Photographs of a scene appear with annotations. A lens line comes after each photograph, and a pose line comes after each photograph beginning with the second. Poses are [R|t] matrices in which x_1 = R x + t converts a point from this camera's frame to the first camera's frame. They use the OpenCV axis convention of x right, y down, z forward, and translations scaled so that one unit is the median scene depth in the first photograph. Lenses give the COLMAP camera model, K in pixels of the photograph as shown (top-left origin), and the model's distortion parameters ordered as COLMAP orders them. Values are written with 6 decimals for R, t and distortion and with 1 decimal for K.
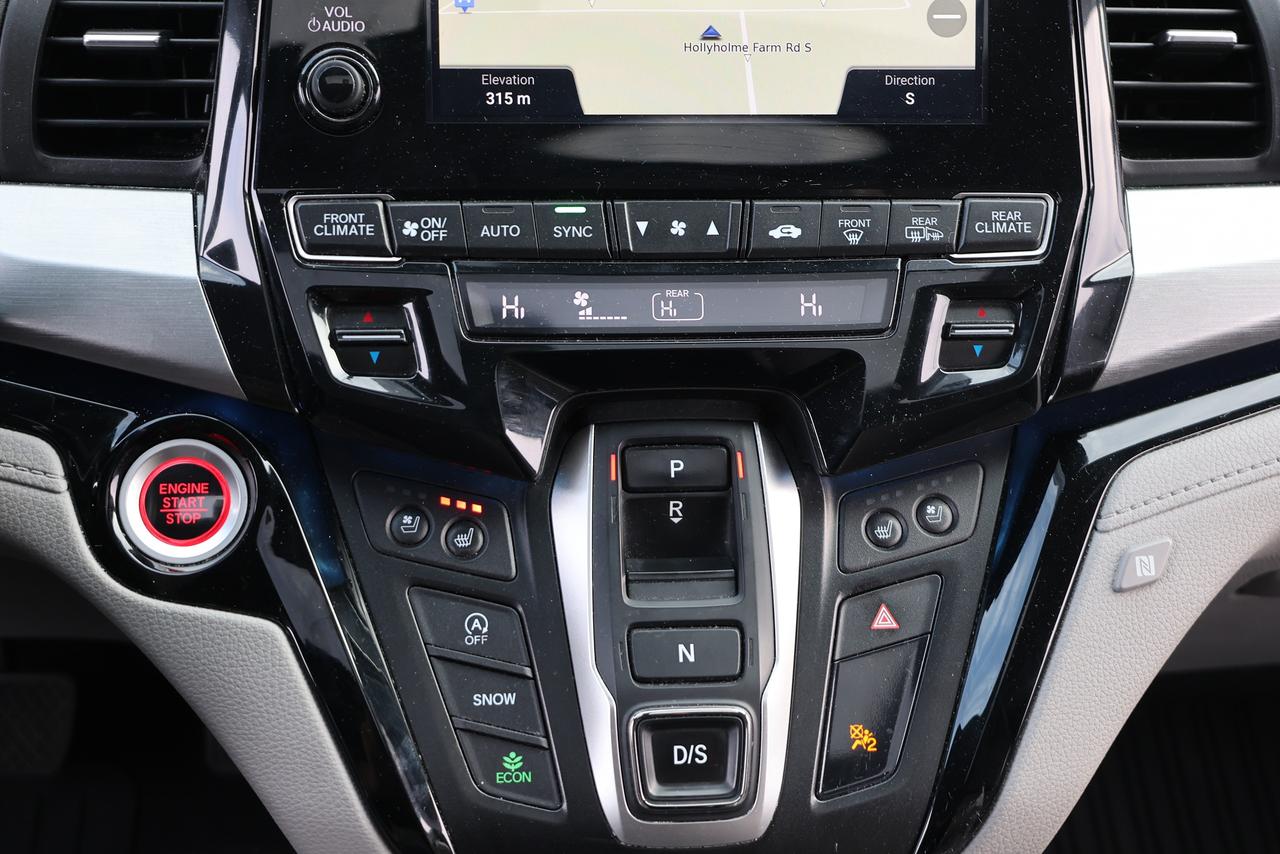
lens RADIAL K [[1726.2, 0, 637.6], [0, 1726.2, 445.3], [0, 0, 1]] dist [-0.006637, 0.000000]
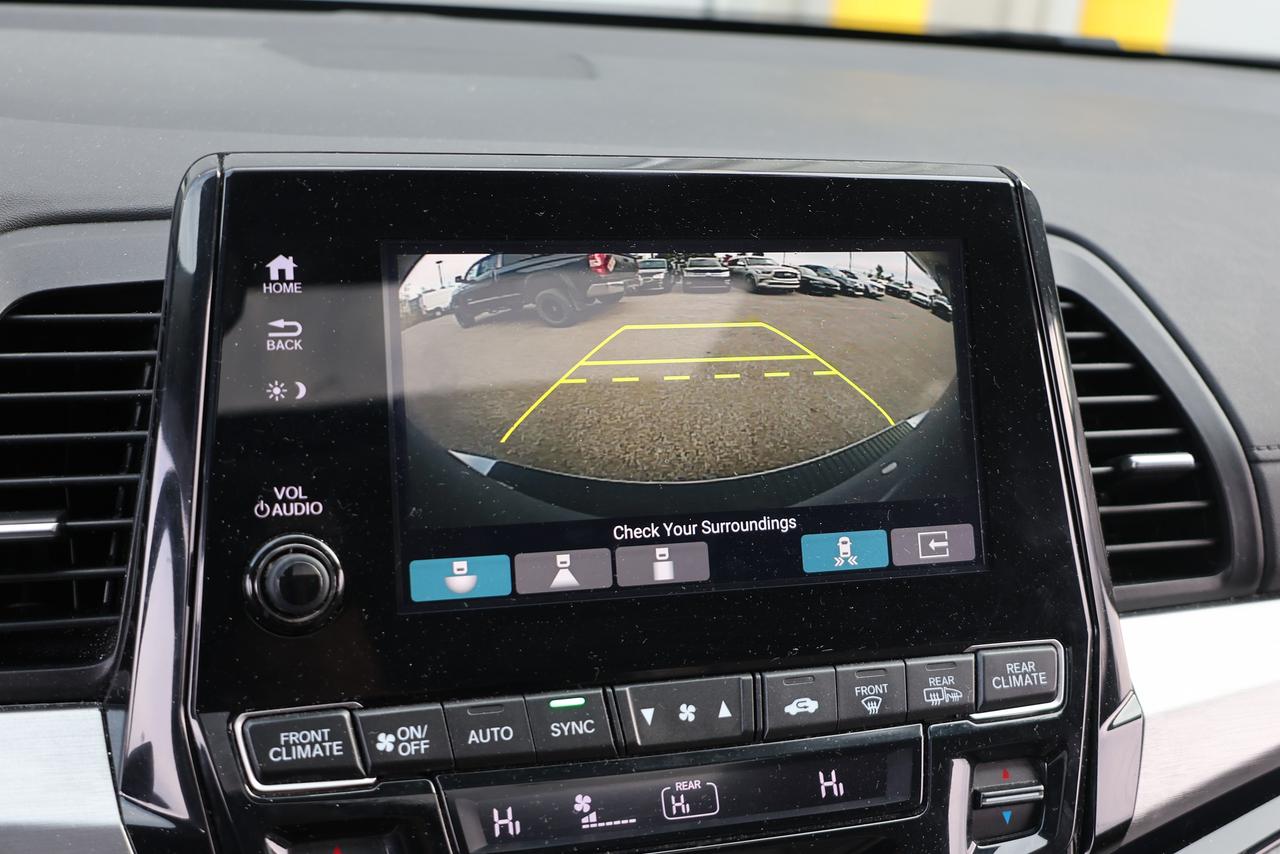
lens RADIAL K [[1557.7, 0, 647.1], [0, 1557.7, 437.2], [0, 0, 1]] dist [-0.015286, 0.000000]
pose [[0.974711, -0.039687, 0.219917, -0.165284], [0.075515, 0.984709, -0.156990, -0.140653], [-0.210324, 0.169627, 0.962803, 0.214593]]
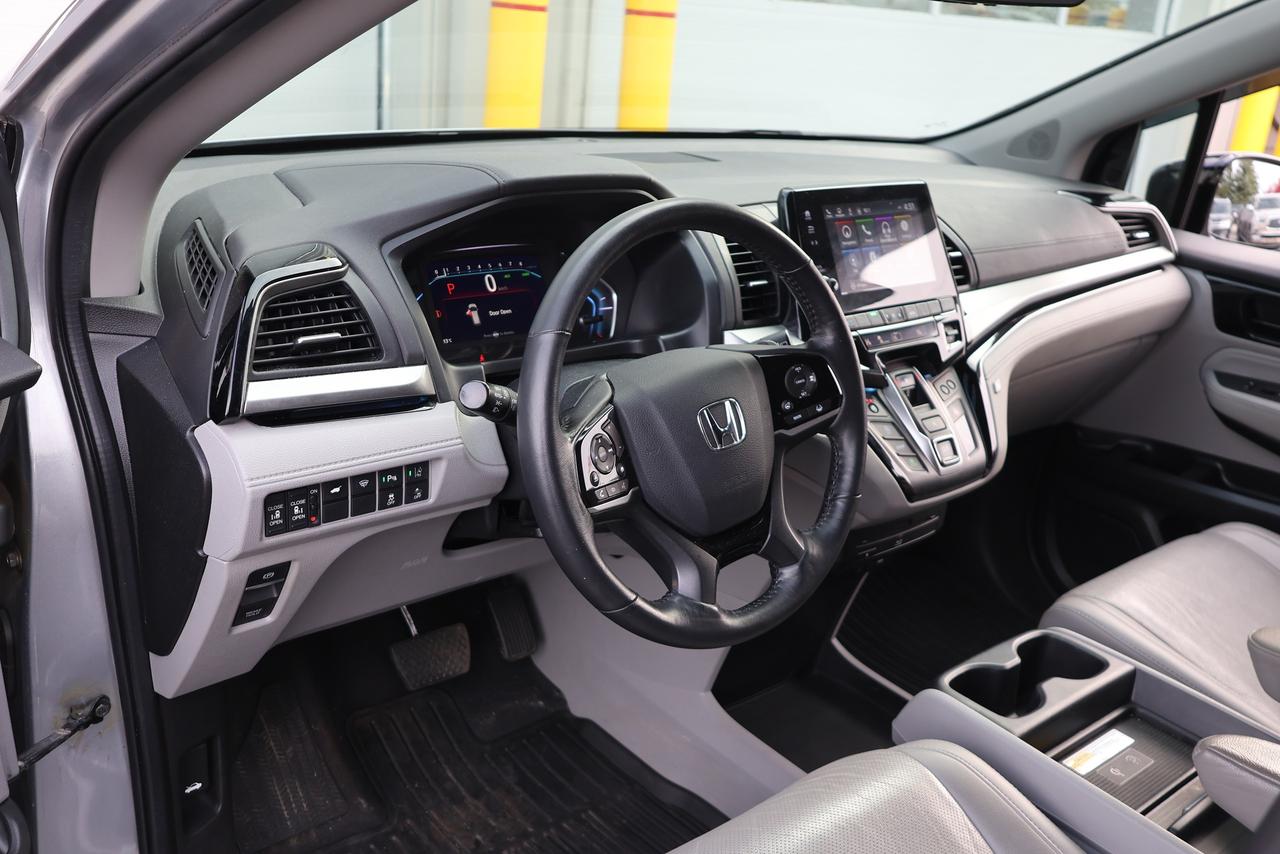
lens RADIAL K [[1213.3, 0, 632.7], [0, 1213.3, 430.5], [0, 0, 1]] dist [-0.038653, 0.000000]
pose [[0.799814, -0.177492, 0.573405, -1.911454], [0.265797, 0.961246, -0.073203, 0.147369], [-0.538190, 0.210959, 0.815995, -0.728595]]
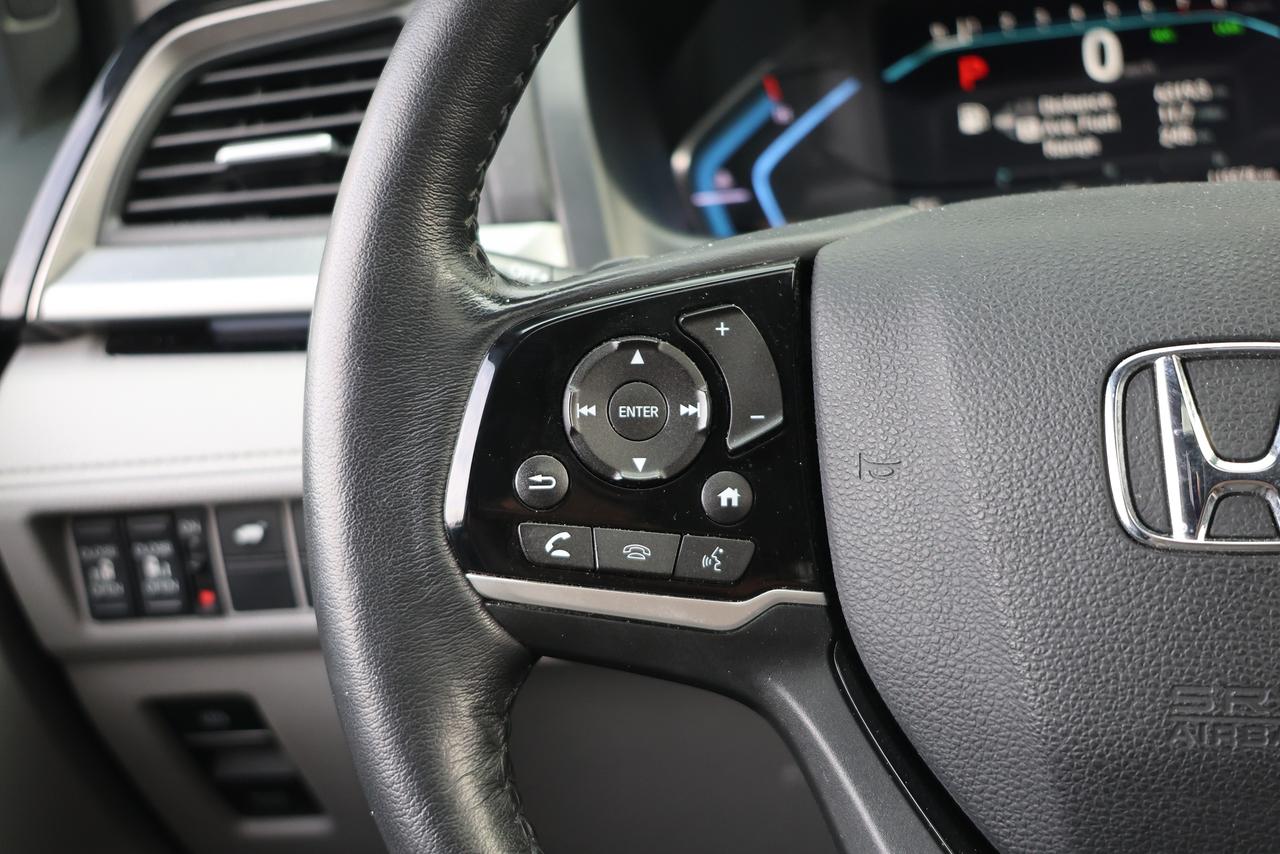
lens RADIAL K [[1726.2, 0, 635.2], [0, 1726.2, 420.9], [0, 0, 1]] dist [-0.006637, 0.000000]
pose [[0.961598, -0.087156, -0.260257, -0.758701], [0.019458, 0.967503, -0.252111, 0.178734], [0.273772, 0.237365, 0.932044, 0.108754]]
